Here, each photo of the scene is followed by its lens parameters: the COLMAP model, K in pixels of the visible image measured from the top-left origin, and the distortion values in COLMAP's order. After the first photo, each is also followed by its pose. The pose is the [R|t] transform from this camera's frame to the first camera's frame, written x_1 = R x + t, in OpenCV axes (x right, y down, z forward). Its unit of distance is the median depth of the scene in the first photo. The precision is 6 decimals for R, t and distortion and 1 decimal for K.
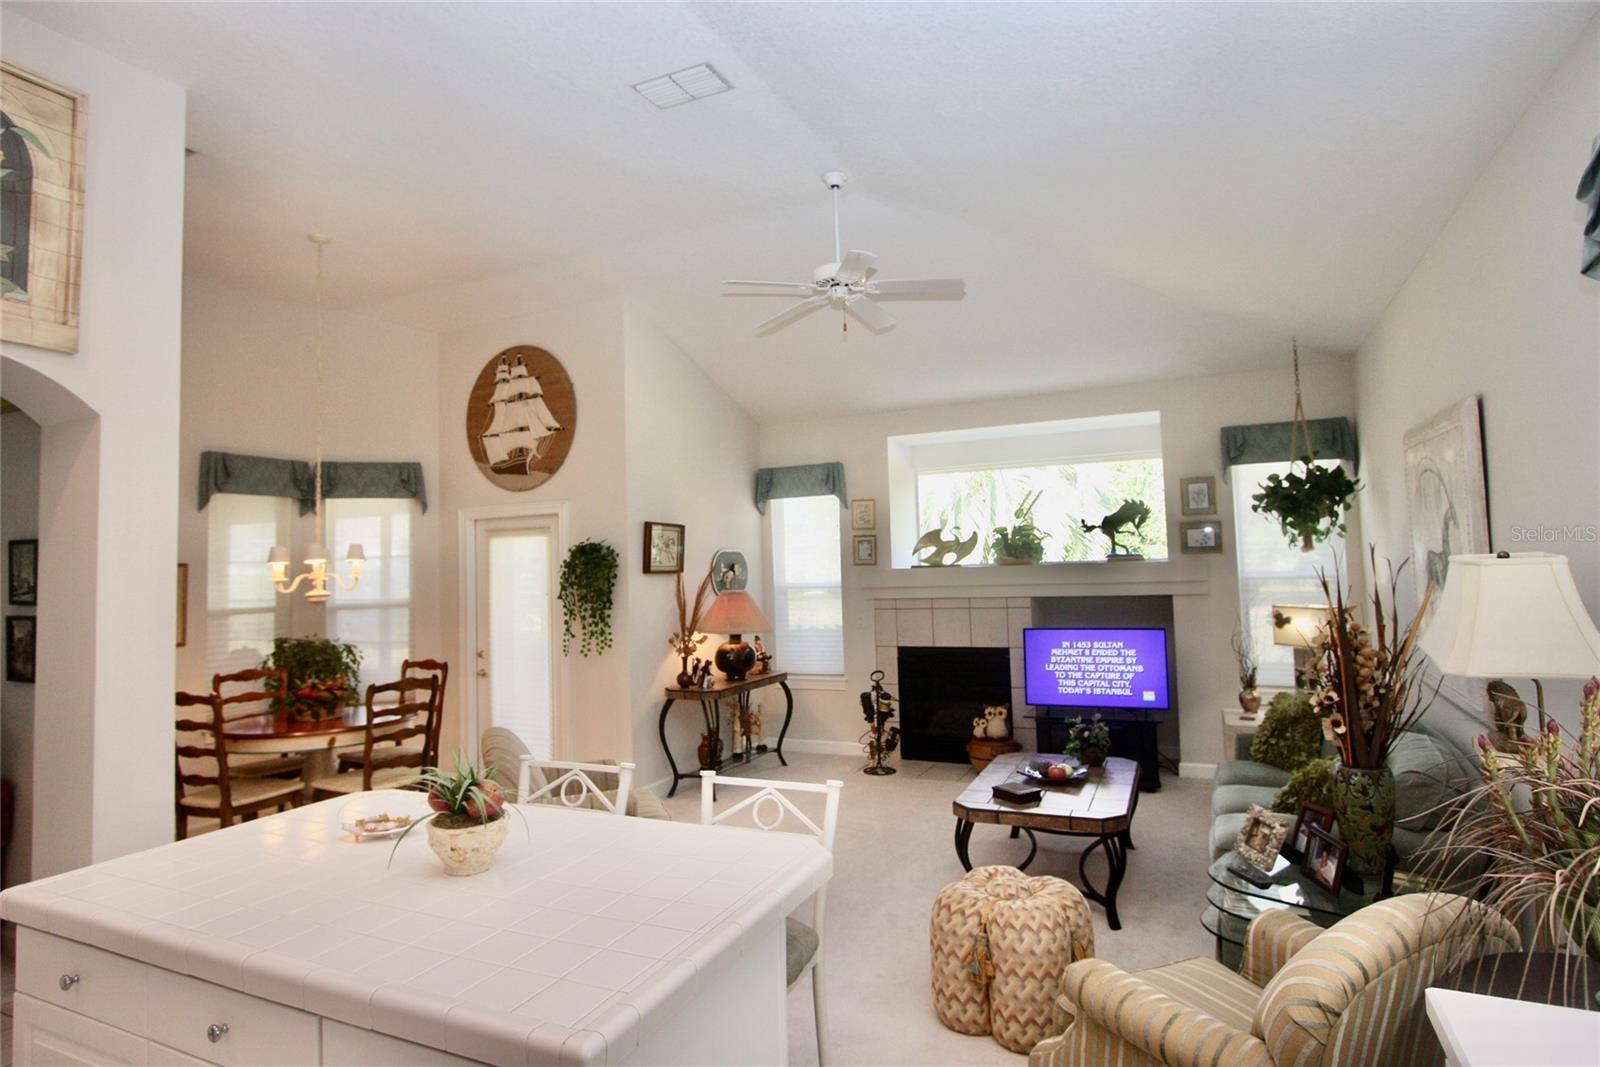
lens RADIAL K [[868.0, 0, 796.6], [0, 868.0, 517.0], [0, 0, 1]] dist [-0.004981, -0.000557]
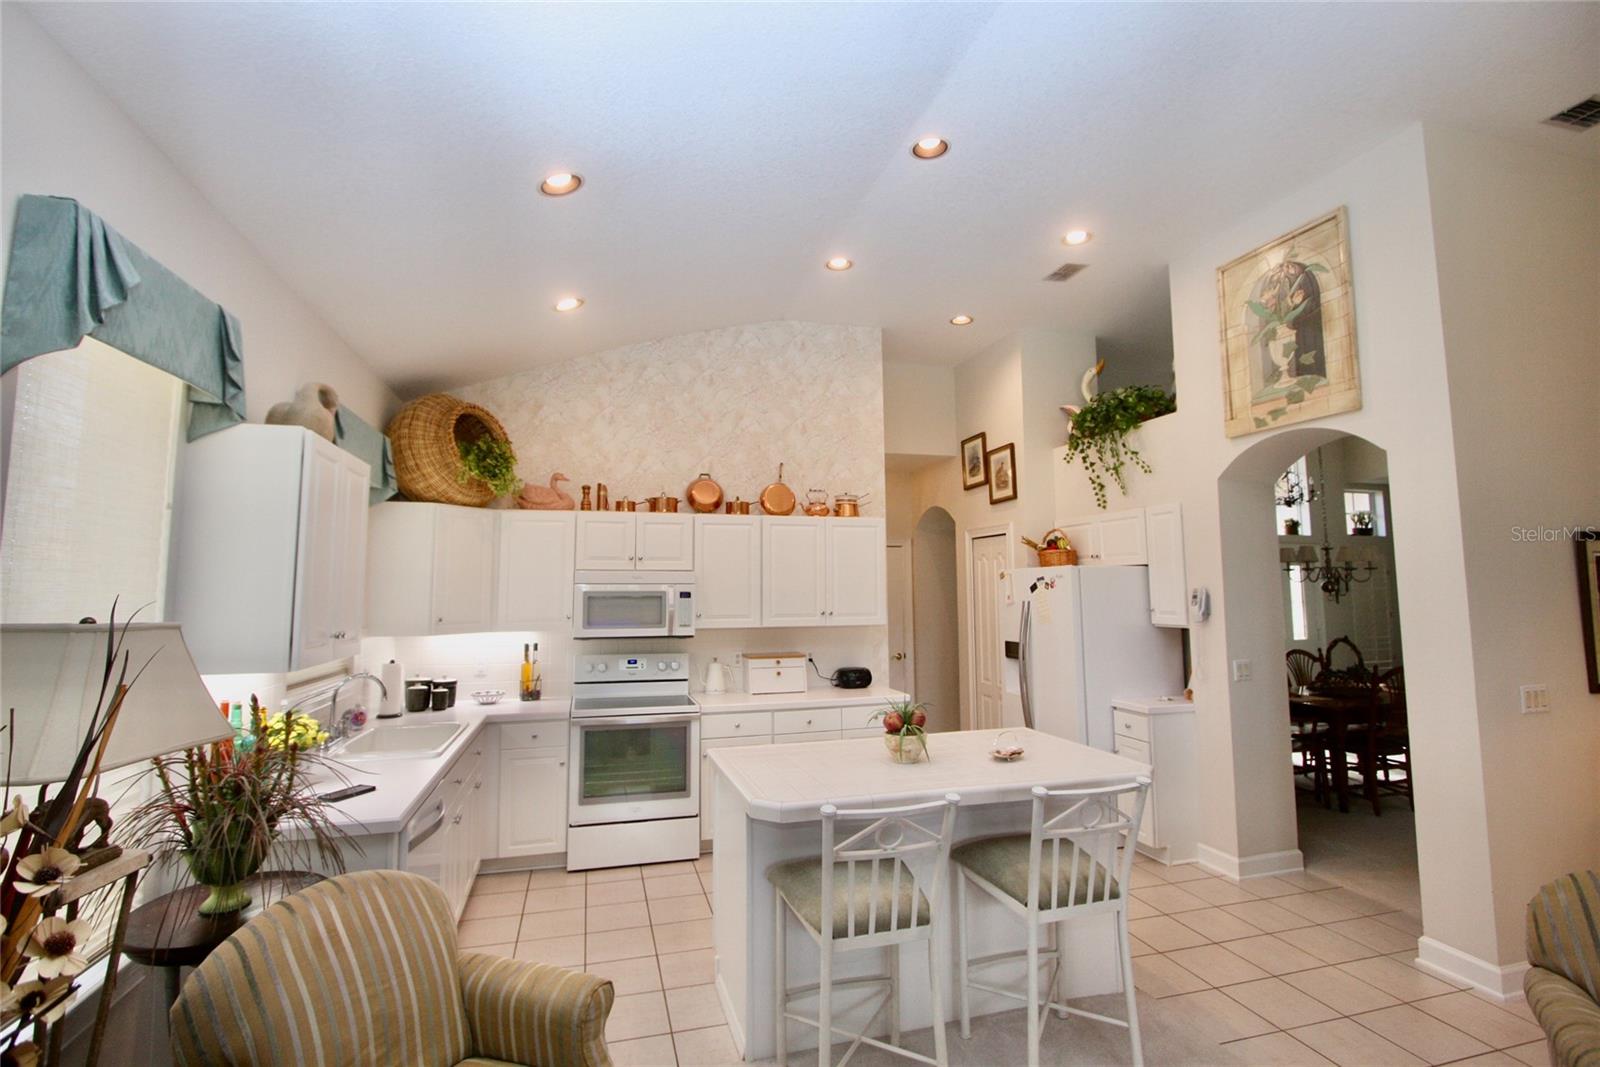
lens RADIAL K [[743.3, 0, 802.1], [0, 743.3, 517.3], [0, 0, 1]] dist [-0.014300, 0.000095]
pose [[-0.750146, -0.030680, -0.660560, 0.244752], [0.066967, 0.990263, -0.122042, 0.023091], [0.657872, -0.135785, -0.740788, 0.626294]]
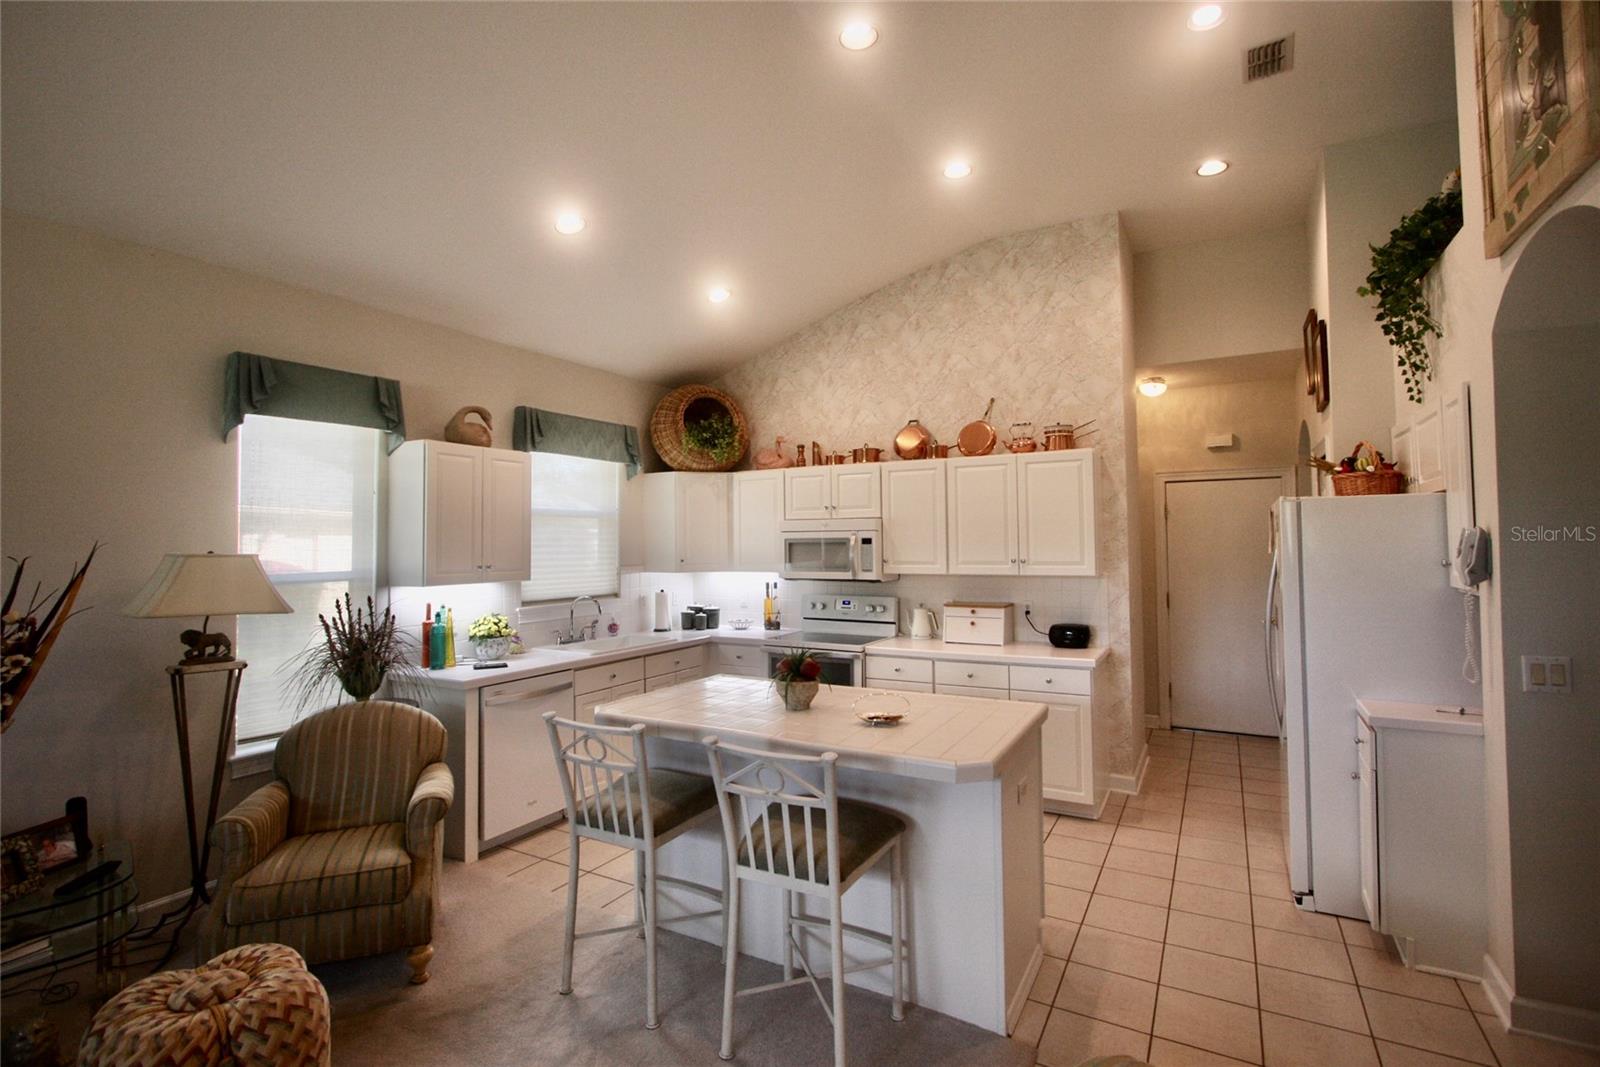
lens RADIAL K [[743.3, 0, 802.1], [0, 743.3, 517.3], [0, 0, 1]] dist [-0.014300, 0.000095]
pose [[-0.997306, 0.041338, 0.060600, -0.151306], [0.035401, 0.994755, -0.095966, 0.049406], [-0.064250, -0.093562, -0.993538, 0.769580]]
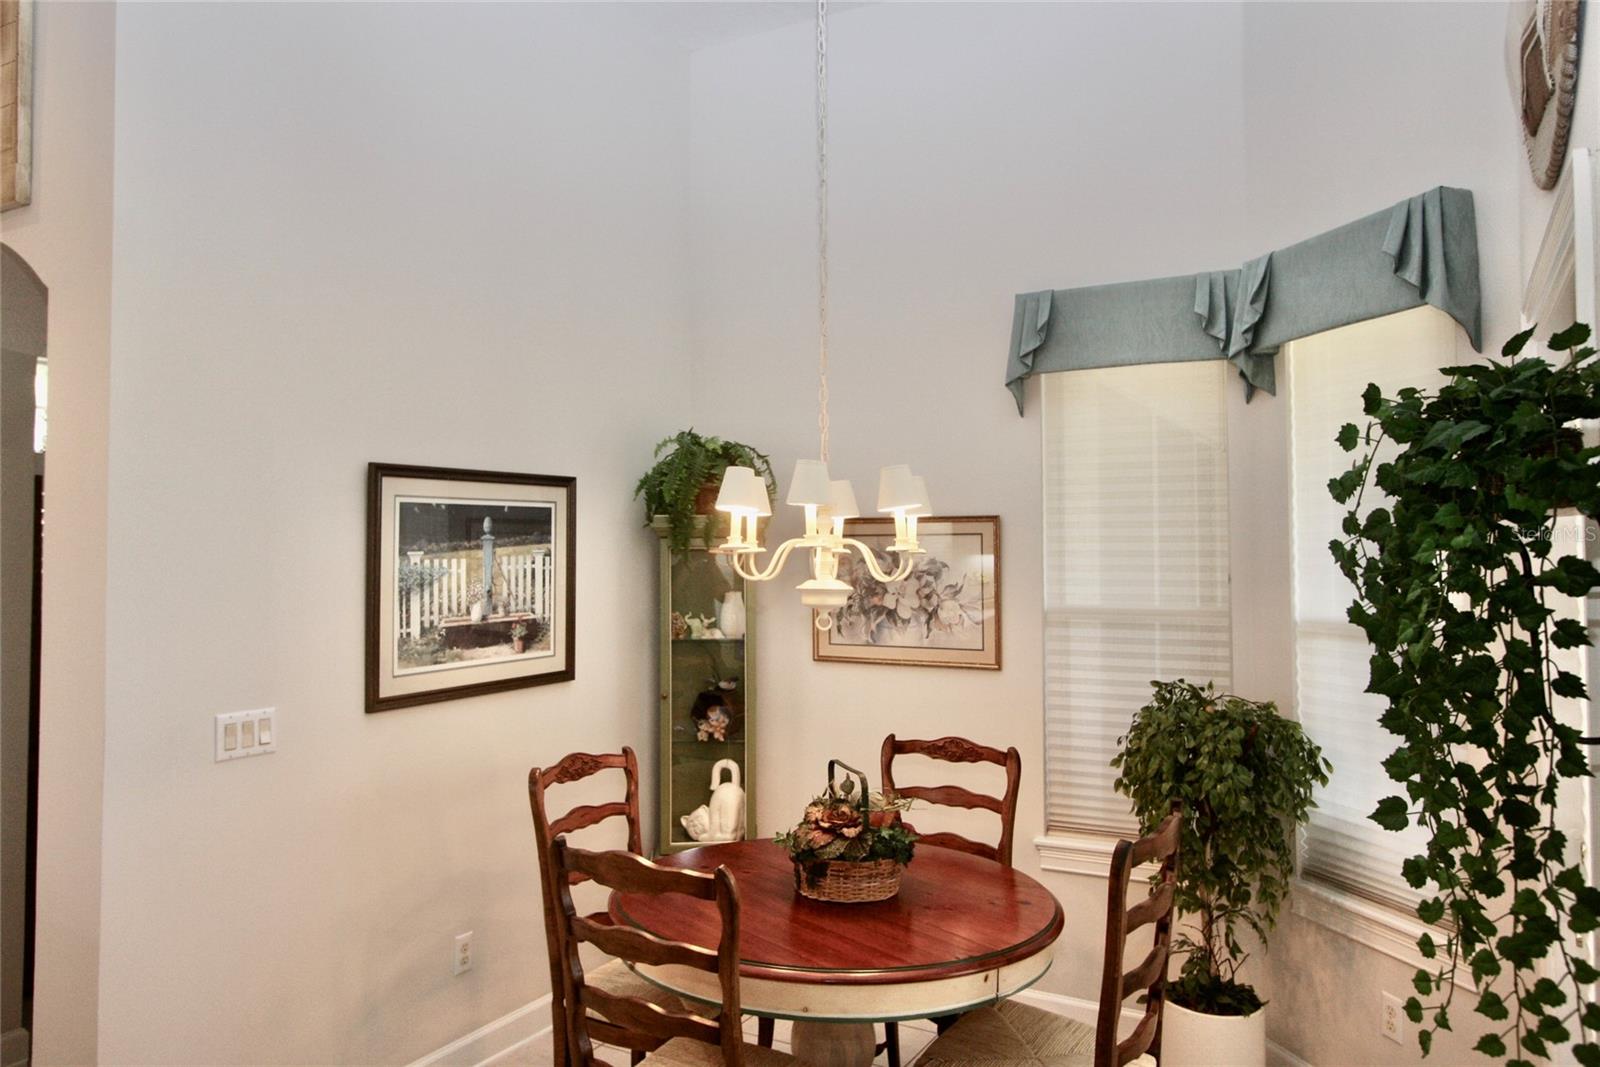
lens RADIAL K [[1105.2, 0, 800.0], [0, 1105.2, 533.5], [0, 0, 1]] dist [-0.001755, -0.000228]
pose [[-0.071319, 0.007346, -0.997427, -0.021224], [0.064214, 0.997932, 0.002758, 0.048975], [0.995384, -0.063852, -0.071643, 0.822919]]
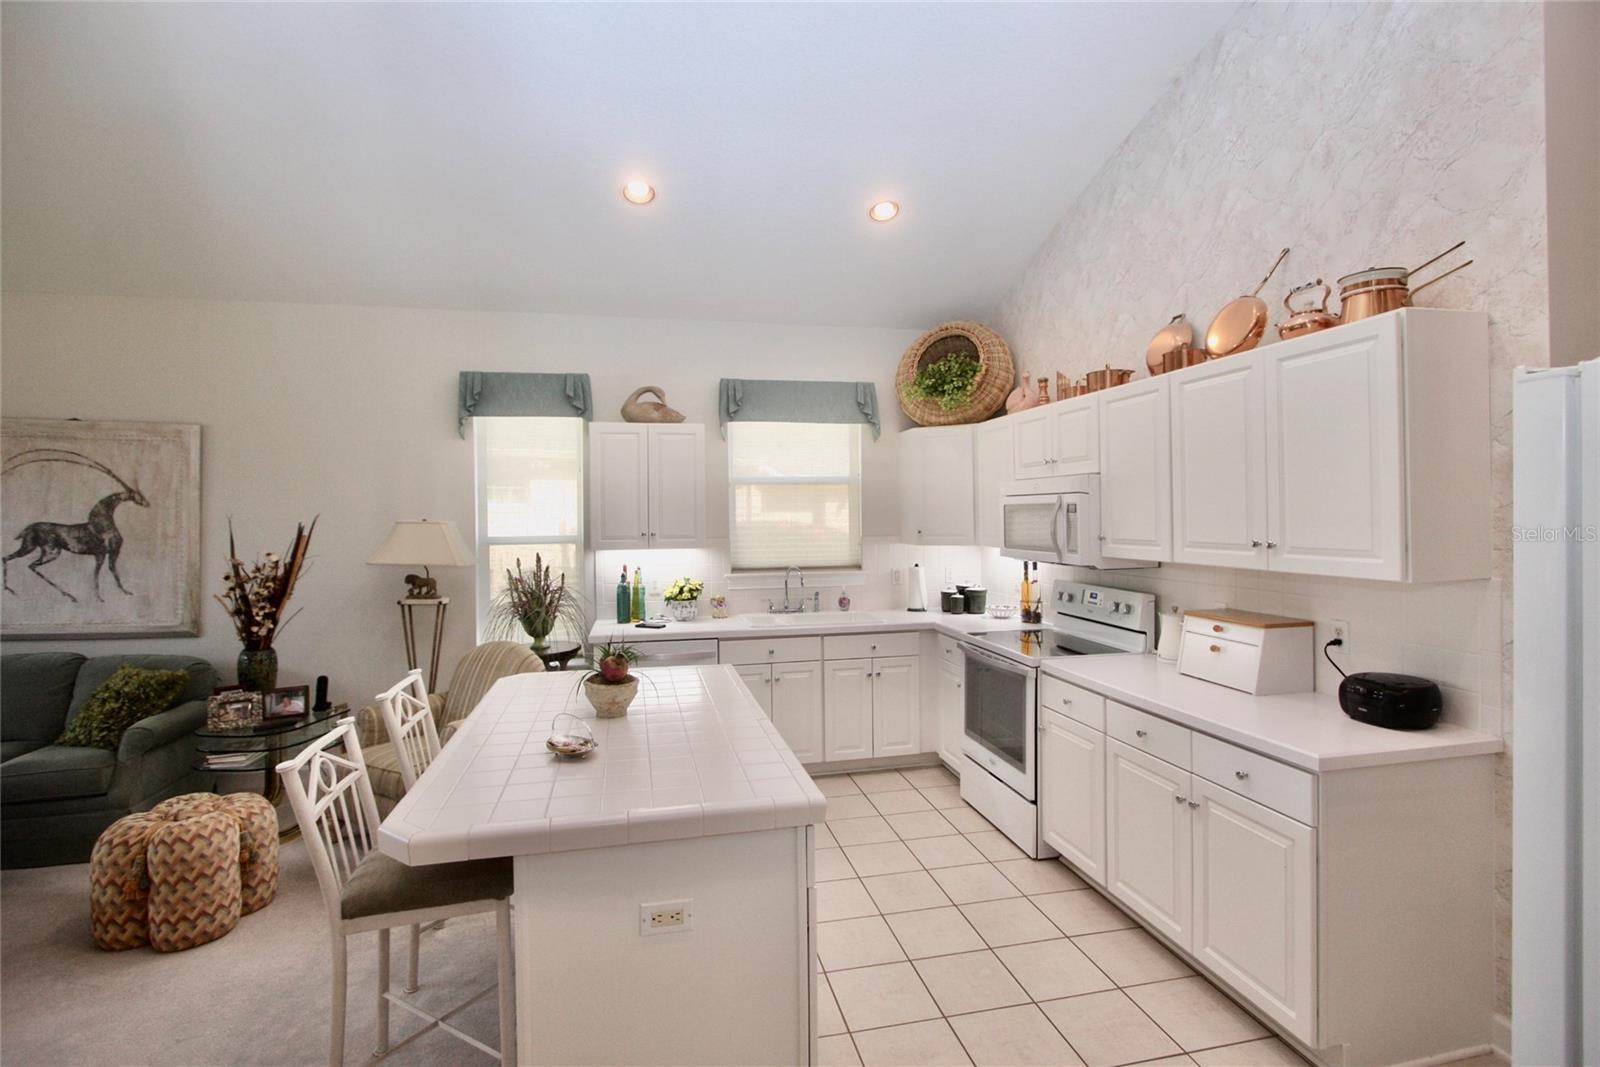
lens RADIAL K [[743.3, 0, 802.1], [0, 743.3, 517.3], [0, 0, 1]] dist [-0.014300, 0.000095]
pose [[-0.615365, 0.033233, 0.787541, -0.477240], [-0.018204, 0.998245, -0.056348, 0.041705], [-0.788032, -0.049012, -0.613680, 0.461159]]
